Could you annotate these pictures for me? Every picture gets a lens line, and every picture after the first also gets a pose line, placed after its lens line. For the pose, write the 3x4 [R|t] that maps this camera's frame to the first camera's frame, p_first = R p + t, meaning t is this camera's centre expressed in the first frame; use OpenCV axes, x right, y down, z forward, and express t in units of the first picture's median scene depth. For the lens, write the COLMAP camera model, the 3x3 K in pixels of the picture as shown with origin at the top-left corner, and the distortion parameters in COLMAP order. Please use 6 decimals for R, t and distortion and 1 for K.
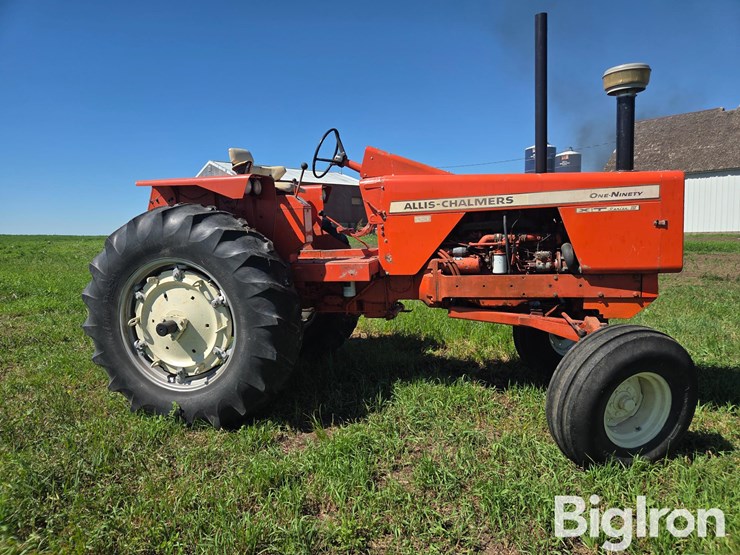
lens RADIAL K [[500.1, 0, 374.6], [0, 500.1, 283.7], [0, 0, 1]] dist [0.057248, -0.046953]
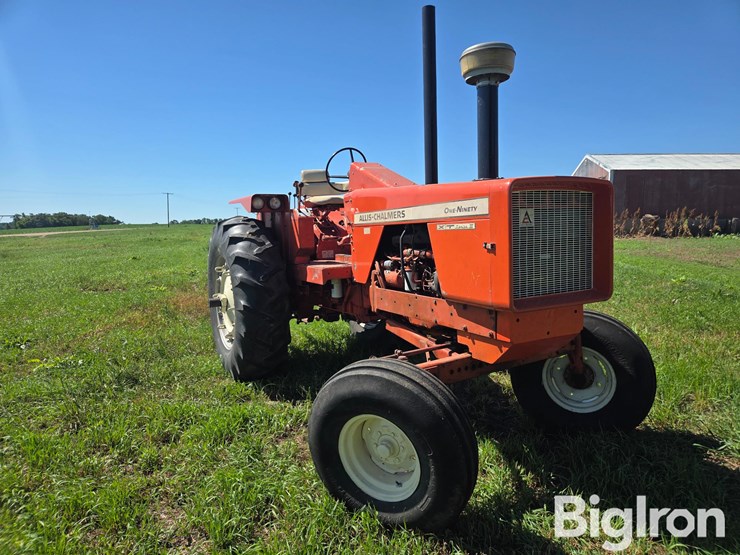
lens RADIAL K [[500.1, 0, 374.6], [0, 500.1, 283.7], [0, 0, 1]] dist [0.057248, -0.046953]
pose [[0.702523, 0.097680, -0.704925, 0.883252], [-0.089430, 0.994801, 0.048722, -0.075441], [0.706019, 0.028813, 0.707606, 0.294734]]
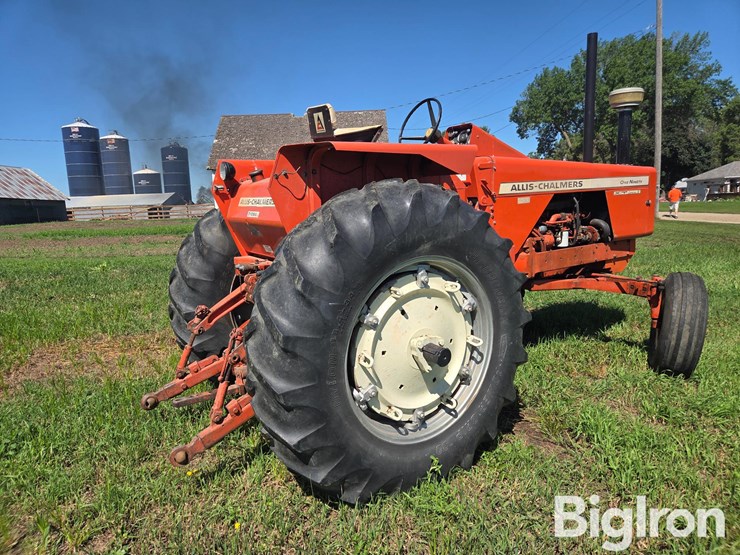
lens RADIAL K [[496.6, 0, 360.9], [0, 496.6, 282.7], [0, 0, 1]] dist [0.044136, -0.004725]
pose [[0.653818, -0.121823, 0.746781, -0.962308], [0.104437, 0.992037, 0.070396, -0.070681], [-0.749410, 0.031965, 0.661334, 0.597315]]
